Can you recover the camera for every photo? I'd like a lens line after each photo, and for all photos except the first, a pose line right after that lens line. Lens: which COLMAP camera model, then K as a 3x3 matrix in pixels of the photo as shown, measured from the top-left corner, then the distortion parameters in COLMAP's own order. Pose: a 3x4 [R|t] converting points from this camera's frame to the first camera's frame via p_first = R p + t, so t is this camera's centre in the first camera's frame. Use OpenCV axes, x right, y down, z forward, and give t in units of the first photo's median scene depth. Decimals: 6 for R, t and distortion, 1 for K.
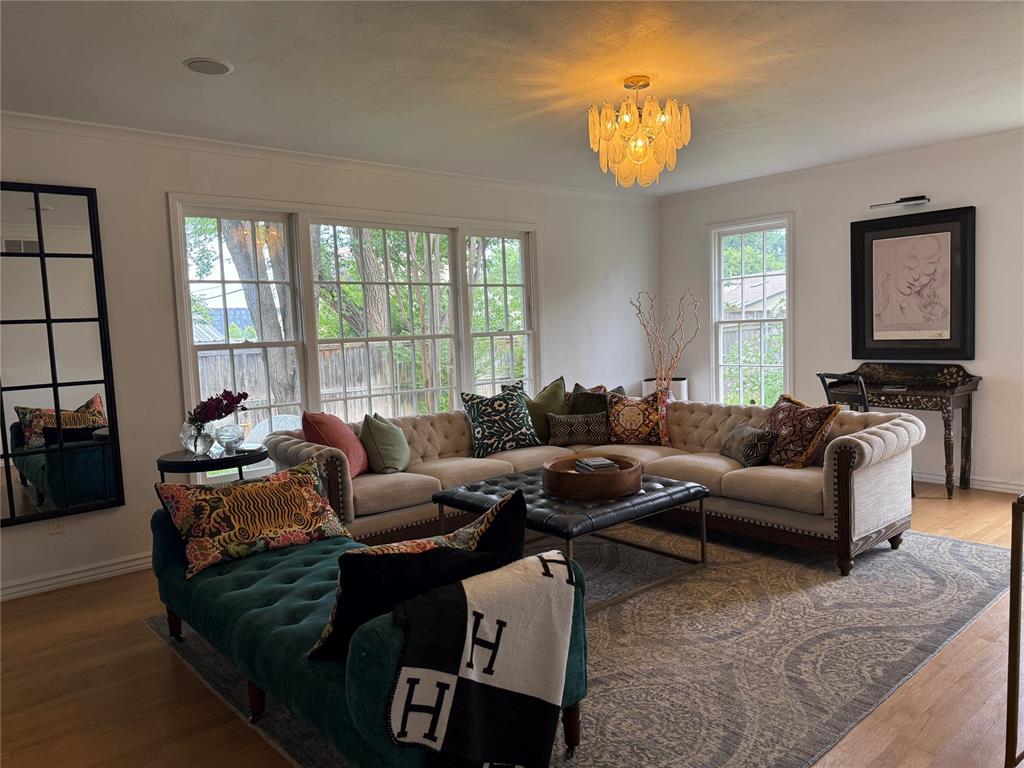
lens RADIAL K [[723.4, 0, 513.7], [0, 723.4, 385.4], [0, 0, 1]] dist [0.085348, -0.135198]
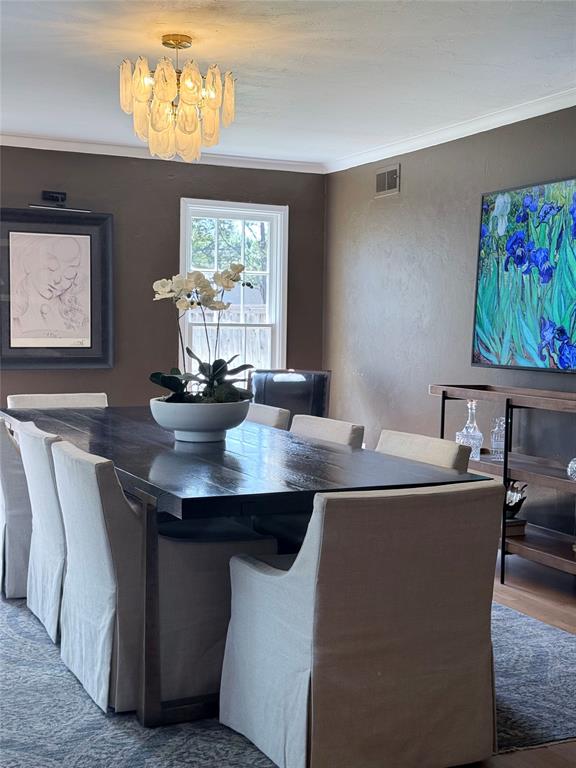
lens RADIAL K [[1095.5, 0, 288.0], [0, 1095.5, 384.0], [0, 0, 1]] dist [0.144232, 0.009689]
pose [[0.300452, -0.008908, 0.953755, -0.953671], [0.057133, 0.998329, -0.008673, 0.015839], [-0.952084, 0.057097, 0.300459, 0.437778]]
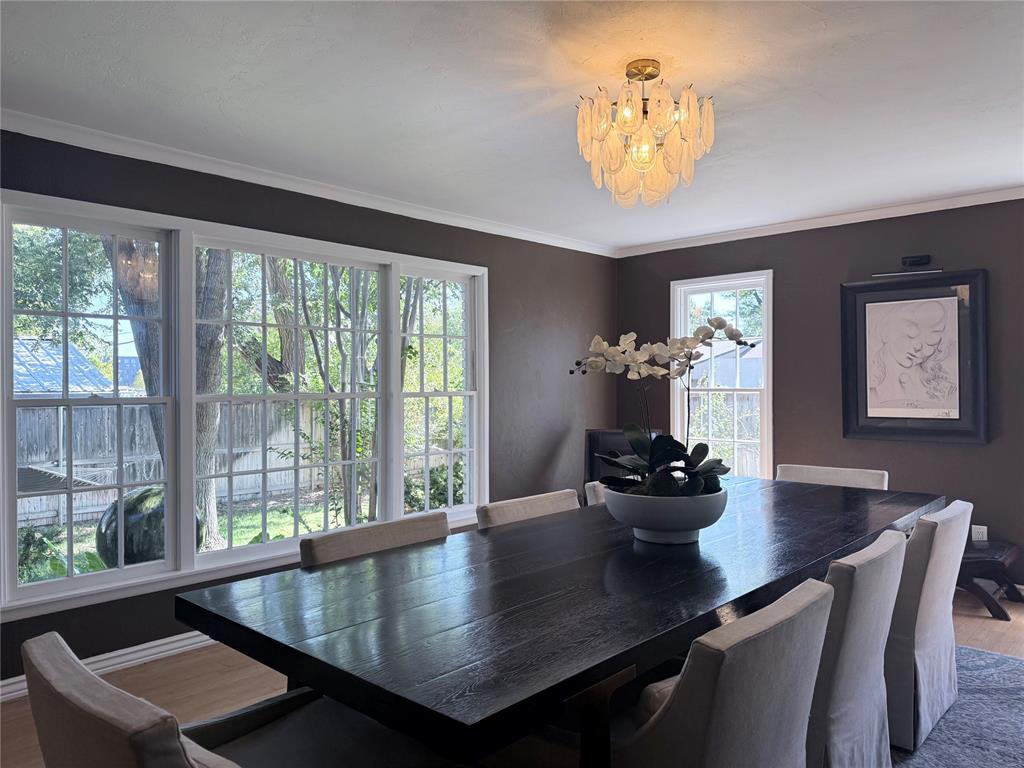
lens RADIAL K [[722.6, 0, 511.1], [0, 722.6, 389.6], [0, 0, 1]] dist [0.094231, -0.142745]
pose [[0.994442, 0.034318, 0.099538, -0.025165], [-0.026118, 0.996245, -0.082550, -0.017228], [-0.101997, 0.079492, 0.991604, 0.259211]]
